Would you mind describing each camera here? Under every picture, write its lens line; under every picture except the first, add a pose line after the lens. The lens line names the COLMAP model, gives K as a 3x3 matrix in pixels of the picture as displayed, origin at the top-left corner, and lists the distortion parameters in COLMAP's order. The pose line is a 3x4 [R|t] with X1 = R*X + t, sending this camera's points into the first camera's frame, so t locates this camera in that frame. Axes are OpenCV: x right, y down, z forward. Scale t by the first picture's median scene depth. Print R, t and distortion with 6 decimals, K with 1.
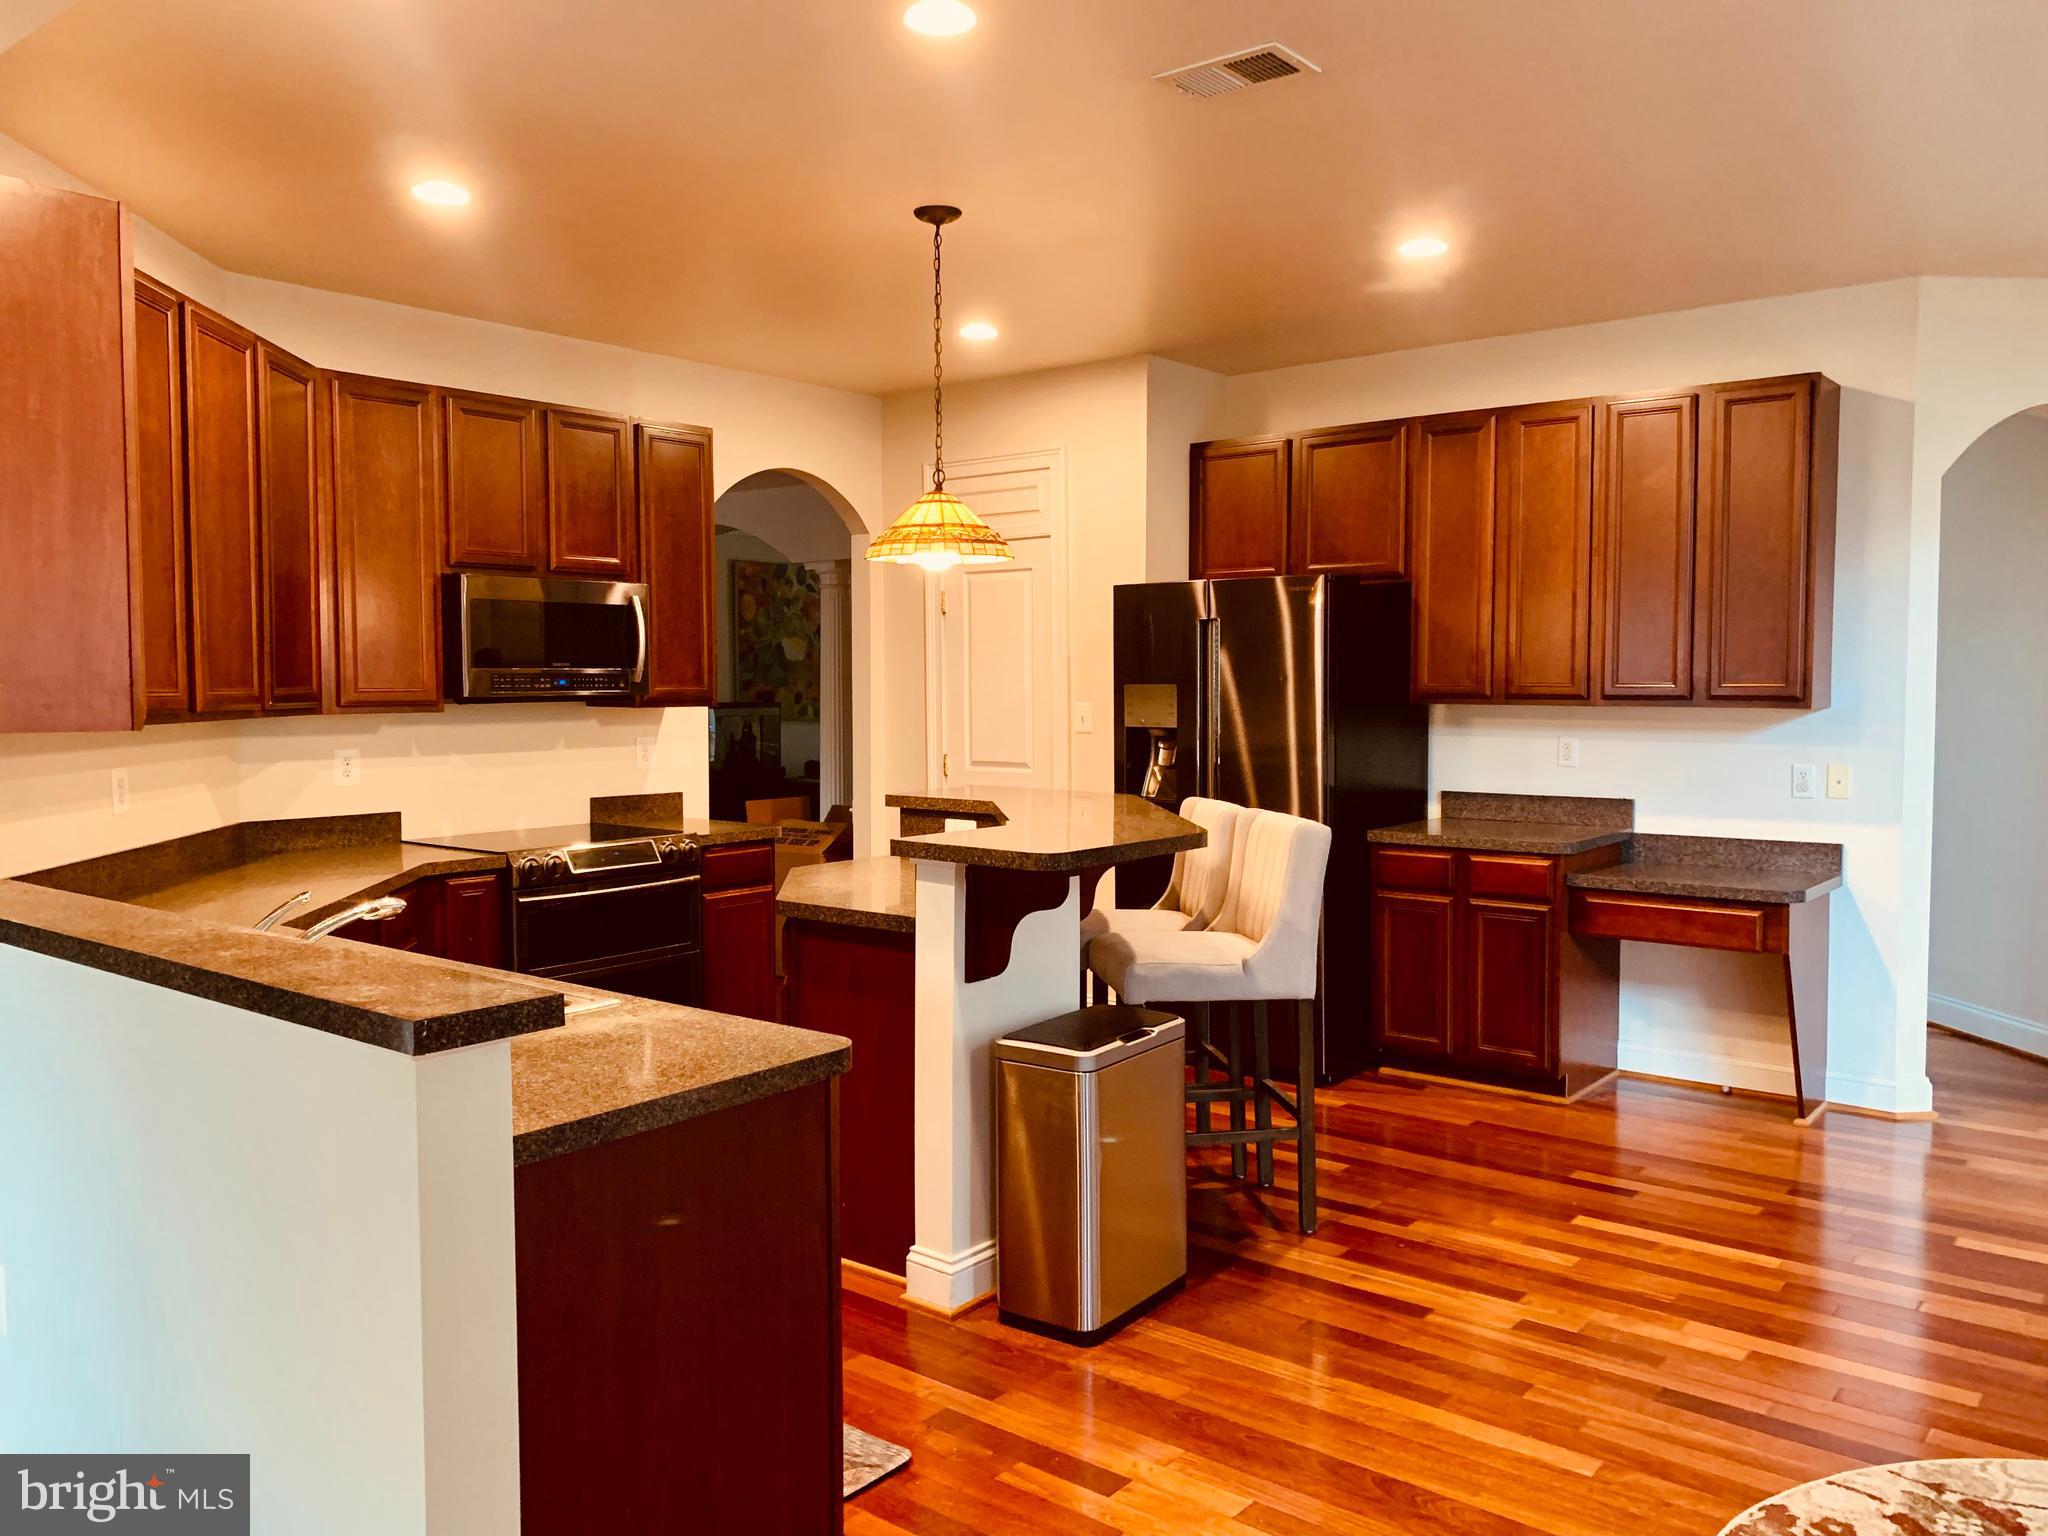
lens RADIAL K [[1564.9, 0, 1020.2], [0, 1564.9, 752.5], [0, 0, 1]] dist [0.050666, -0.062352]
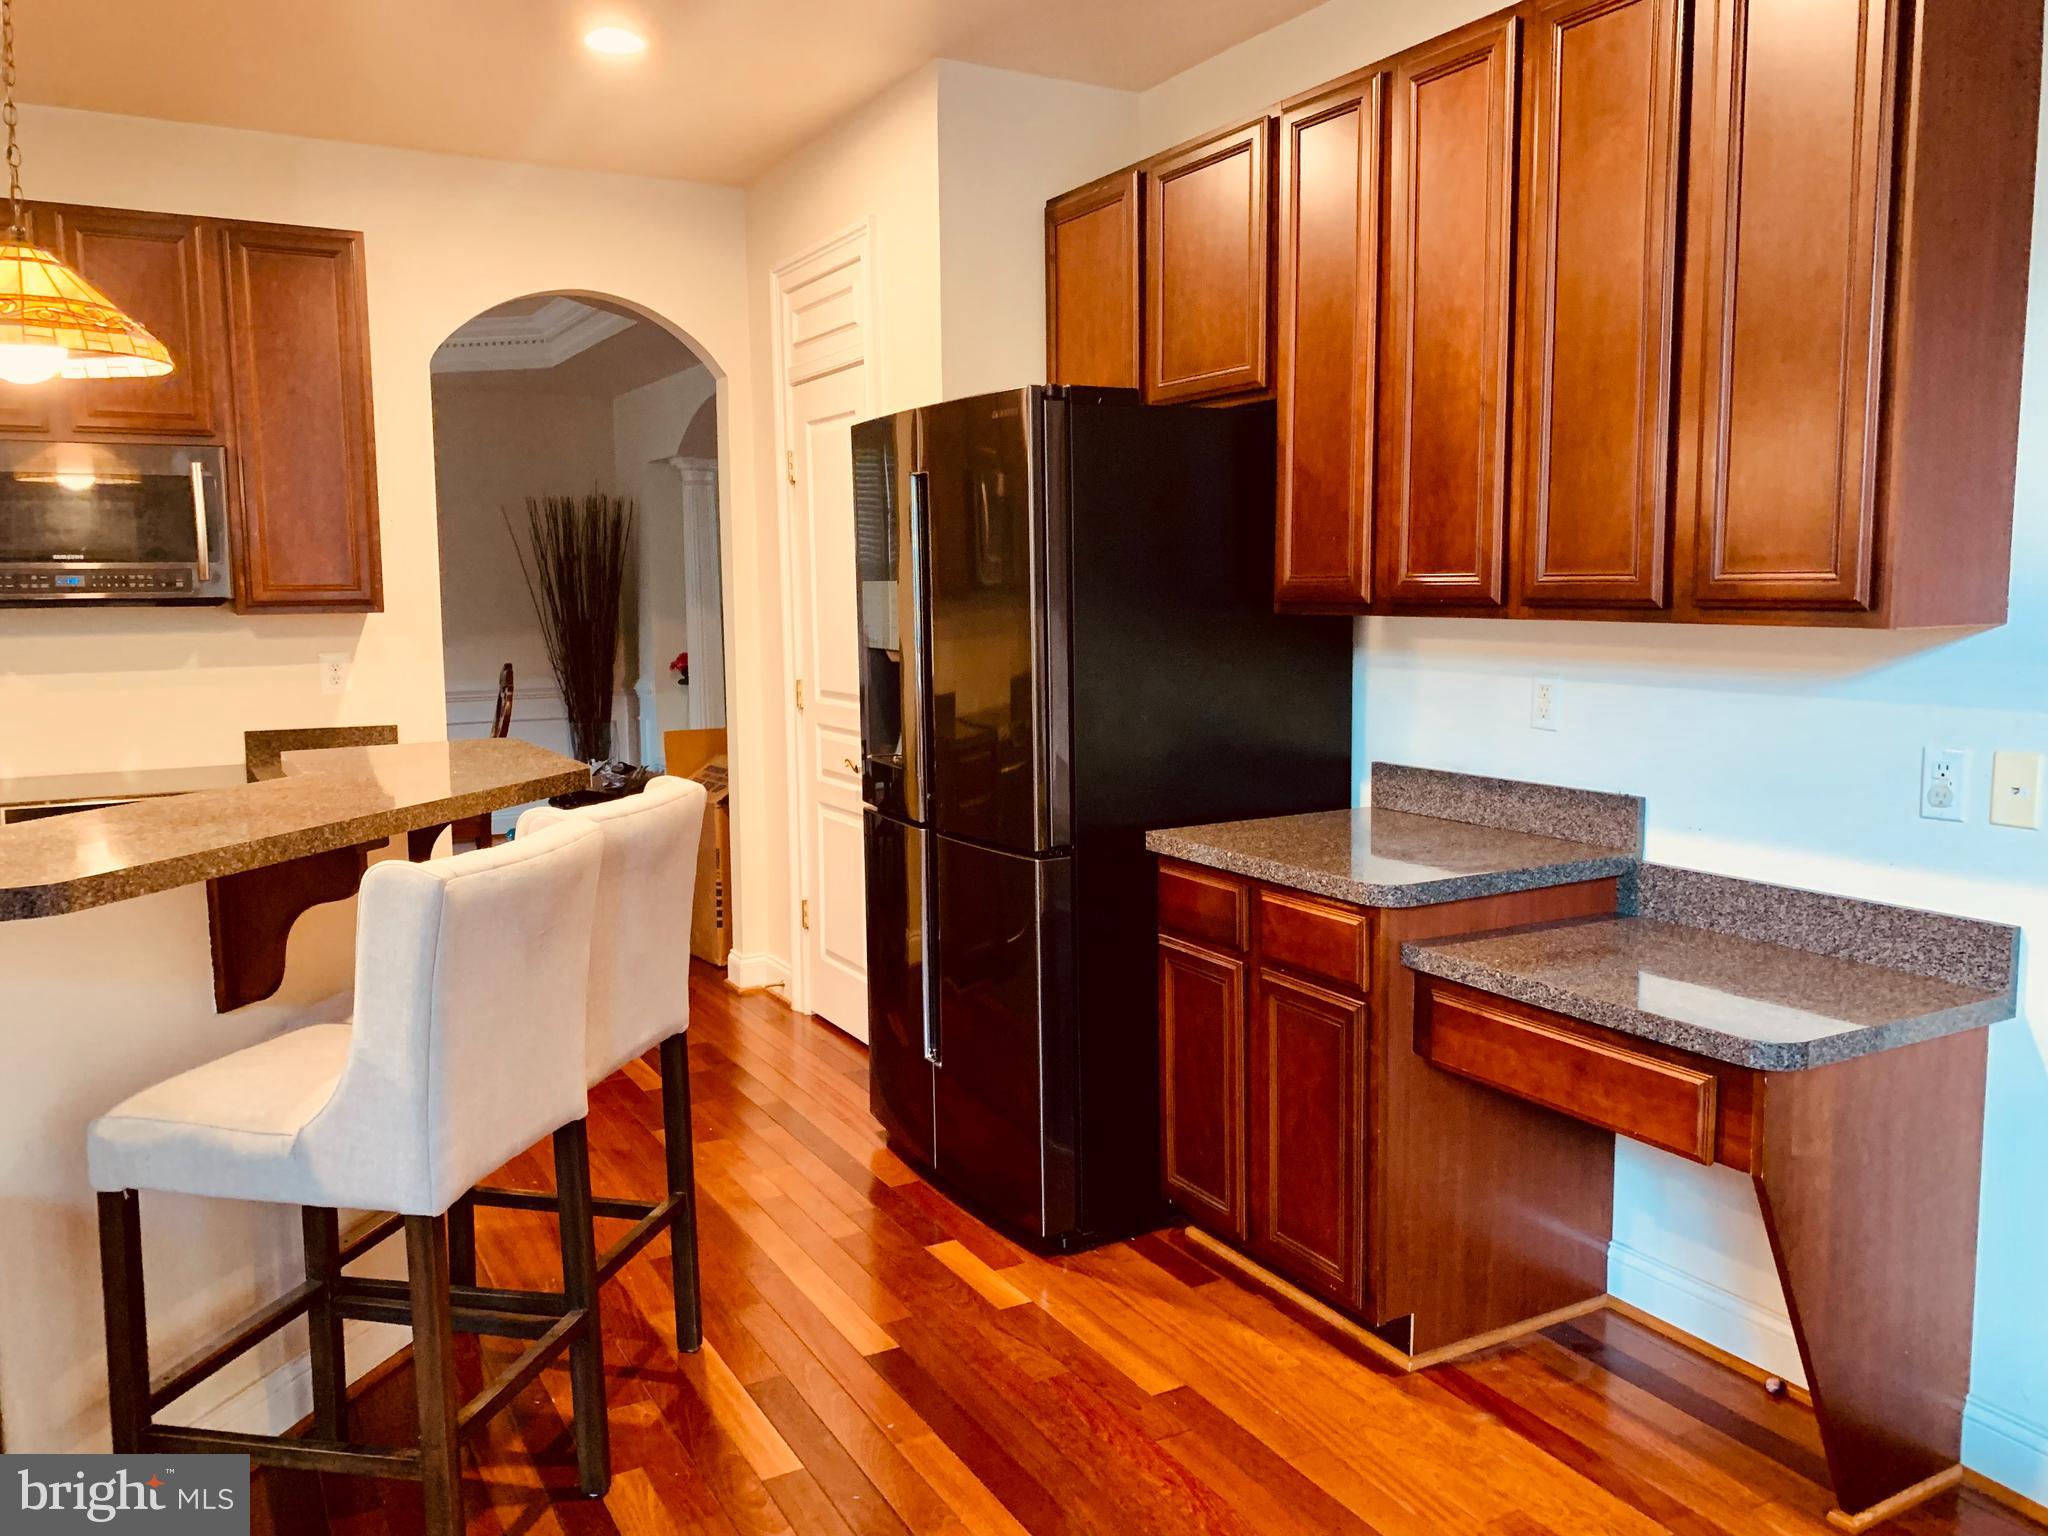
lens RADIAL K [[1564.9, 0, 1032.0], [0, 1564.9, 750.2], [0, 0, 1]] dist [0.050666, -0.062352]
pose [[0.931475, 0.034322, -0.362183, 0.418691], [-0.011575, 0.997832, 0.064790, -0.018849], [0.363621, -0.056158, 0.929853, 0.475738]]
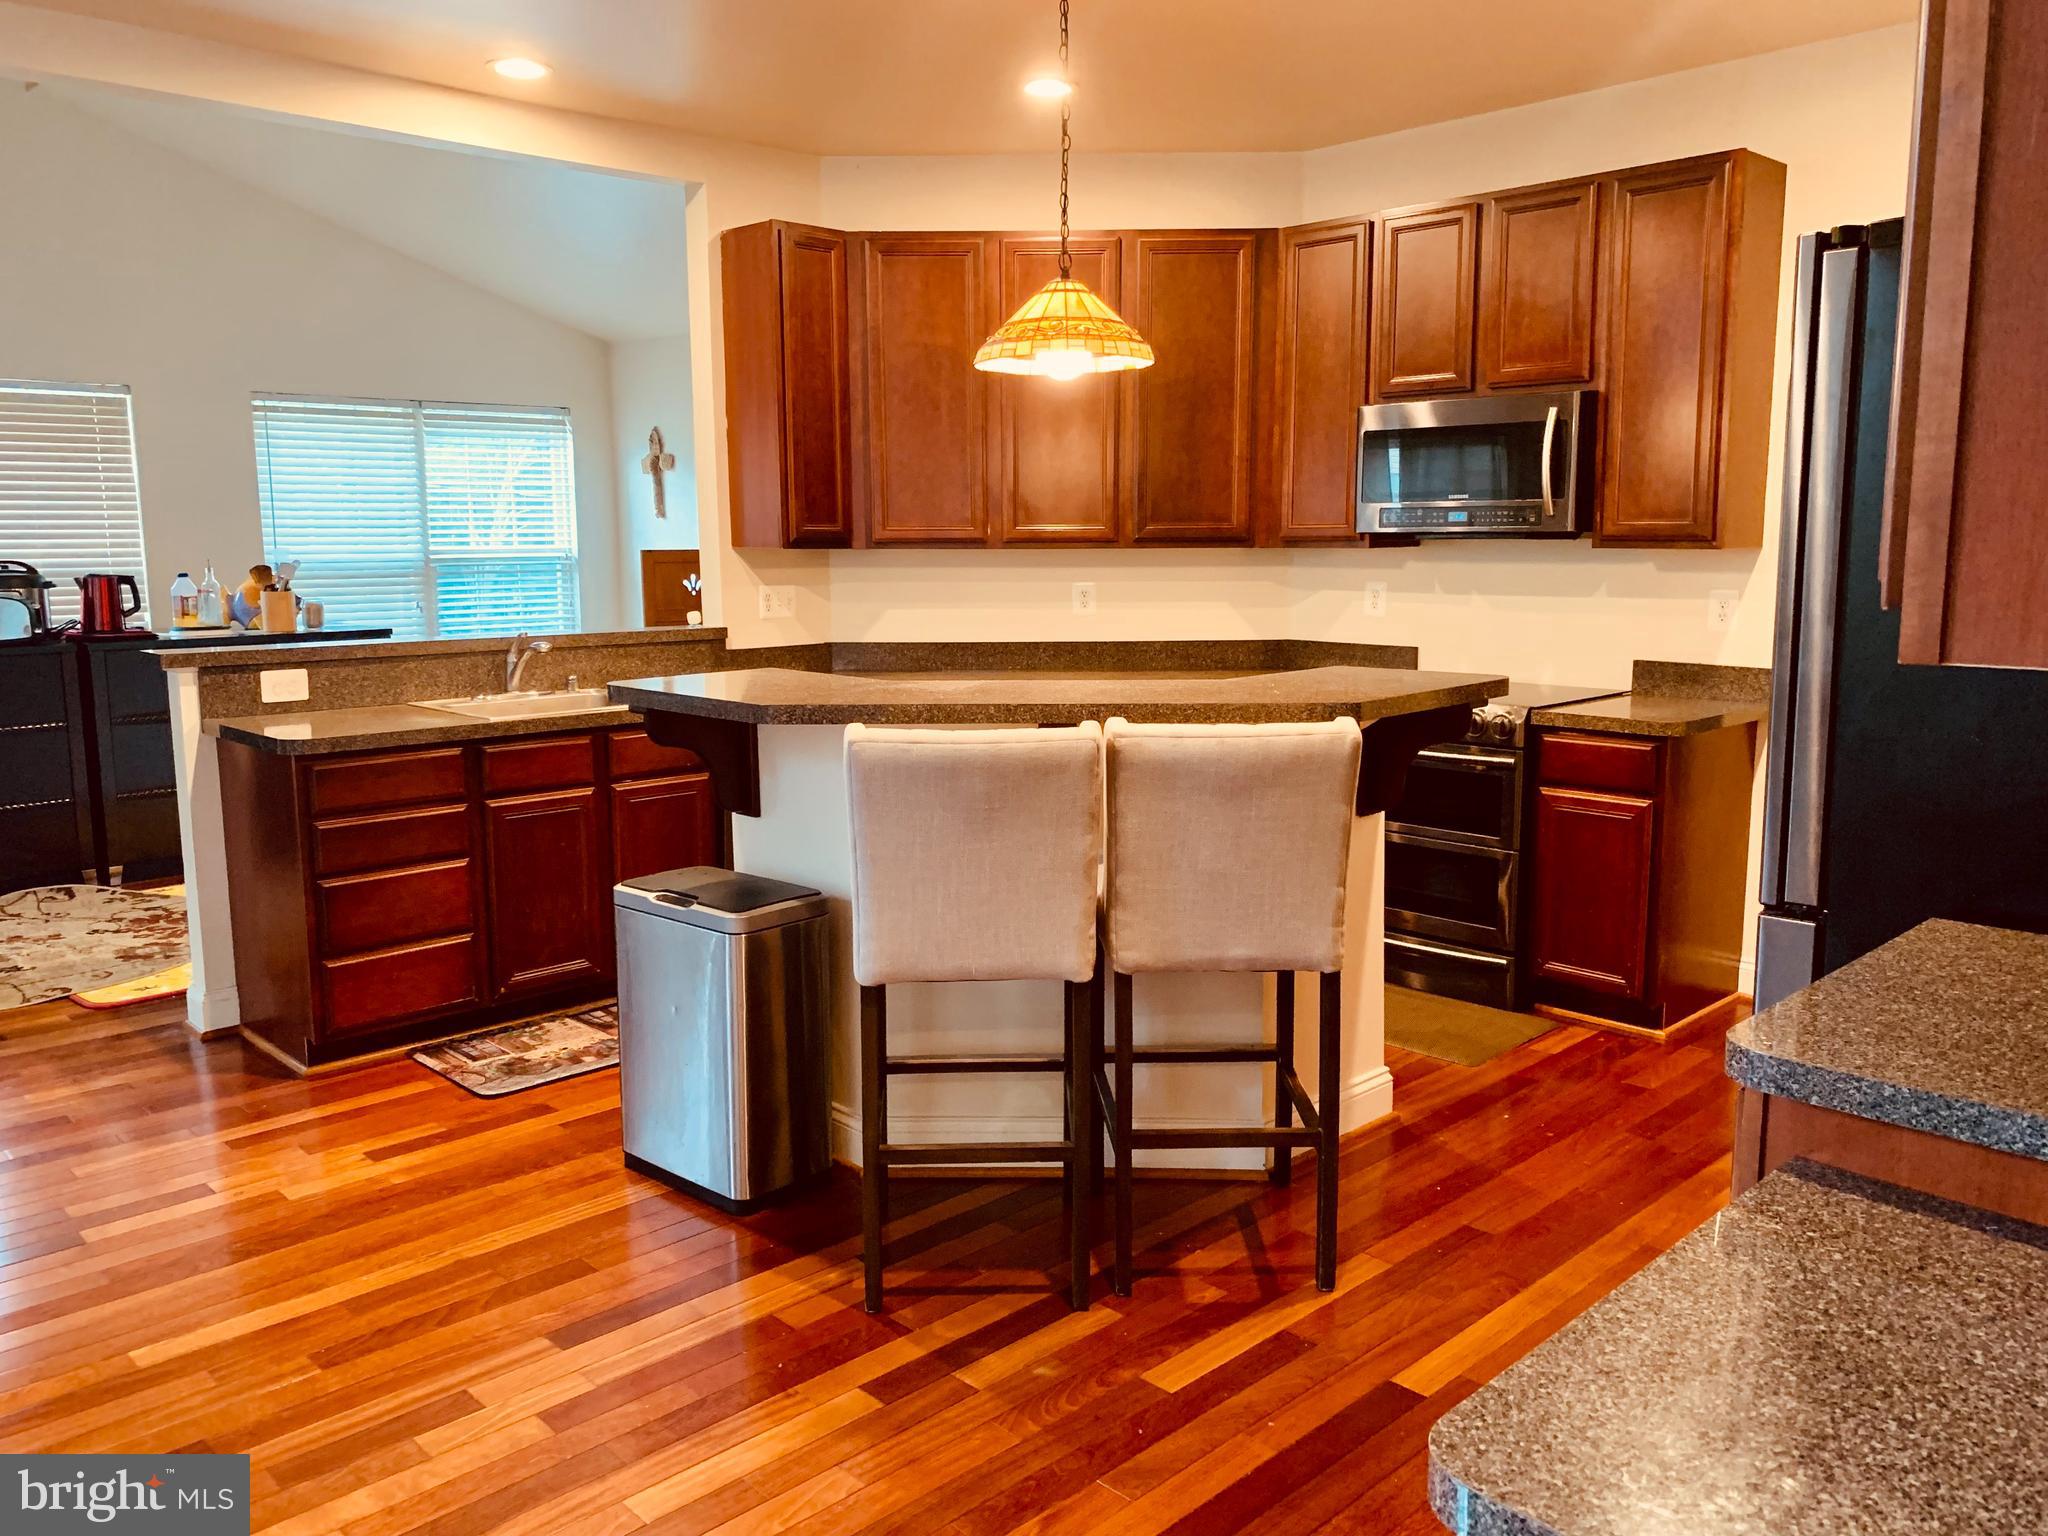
lens RADIAL K [[1564.9, 0, 1035.1], [0, 1564.9, 756.6], [0, 0, 1]] dist [0.050666, -0.062352]
pose [[-0.113909, 0.147377, -0.982499, 0.646350], [-0.043947, 0.987221, 0.153181, -0.037366], [0.992519, 0.060627, -0.105976, 0.886478]]
